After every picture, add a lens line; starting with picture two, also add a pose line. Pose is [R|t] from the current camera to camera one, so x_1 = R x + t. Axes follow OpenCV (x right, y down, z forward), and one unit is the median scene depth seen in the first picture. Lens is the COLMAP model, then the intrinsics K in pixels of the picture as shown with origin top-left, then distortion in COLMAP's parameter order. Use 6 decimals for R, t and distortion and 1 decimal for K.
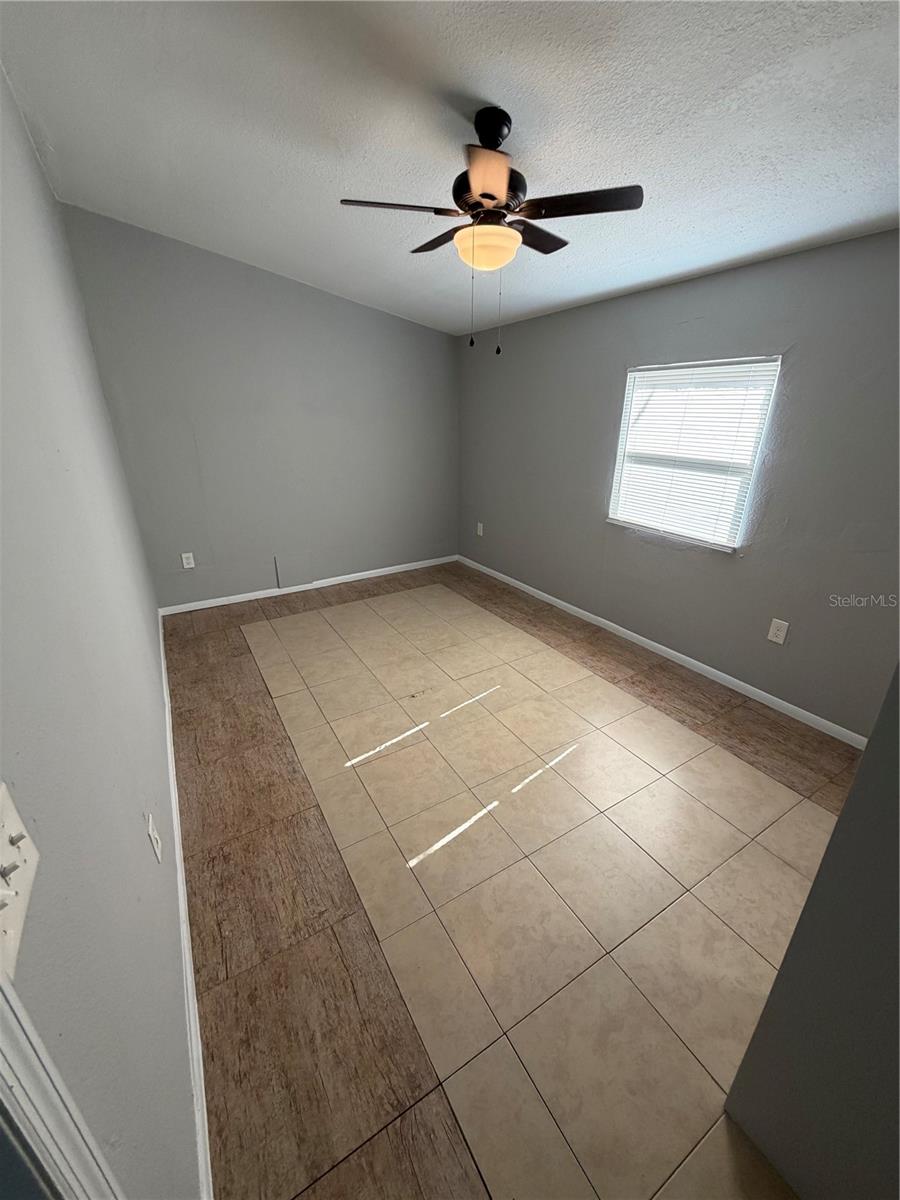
lens RADIAL K [[478.5, 0, 448.2], [0, 478.5, 595.9], [0, 0, 1]] dist [-0.000145, -0.000010]
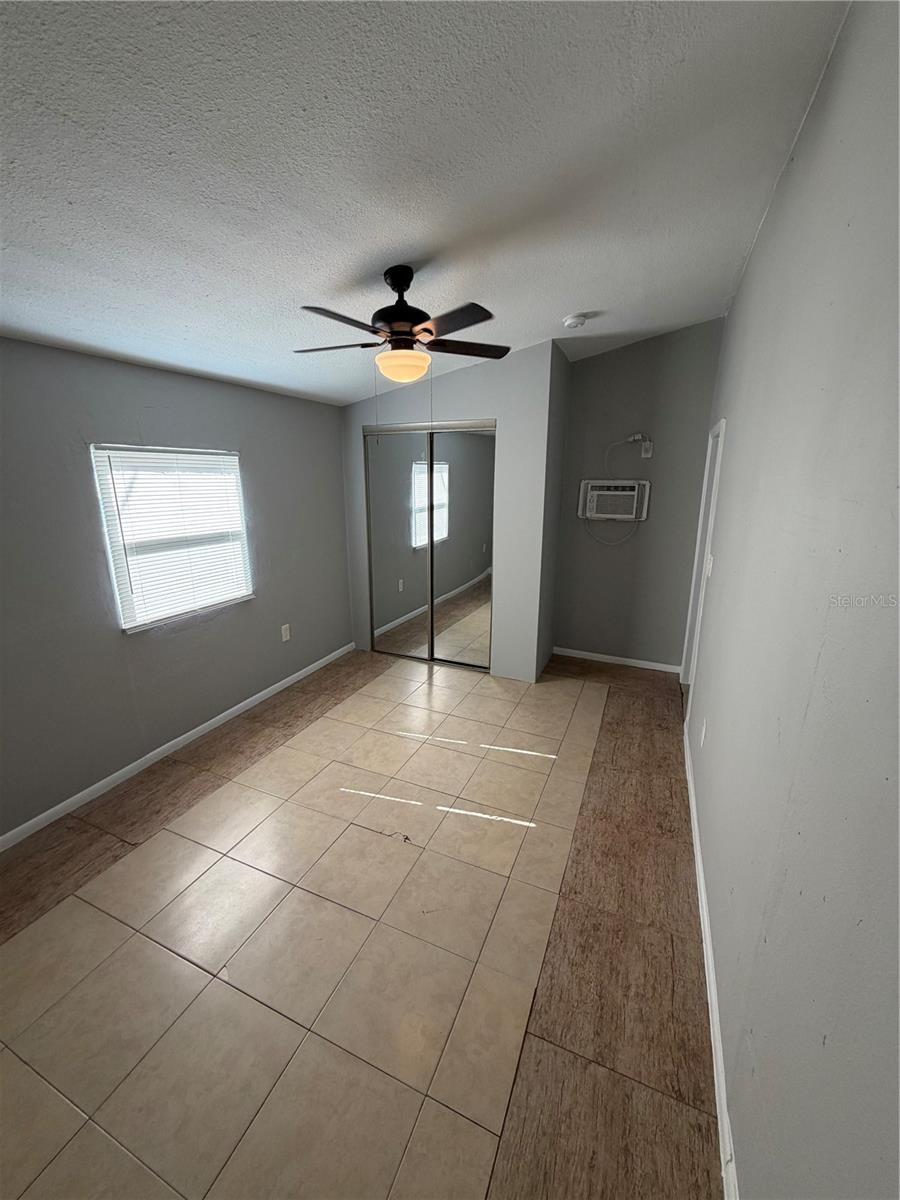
lens RADIAL K [[478.5, 0, 448.2], [0, 478.5, 595.9], [0, 0, 1]] dist [-0.000145, -0.000010]
pose [[-0.589003, -0.192362, 0.784903, -0.758329], [0.299999, 0.849807, 0.433392, -0.525020], [-0.750384, 0.490739, -0.442831, 1.260246]]
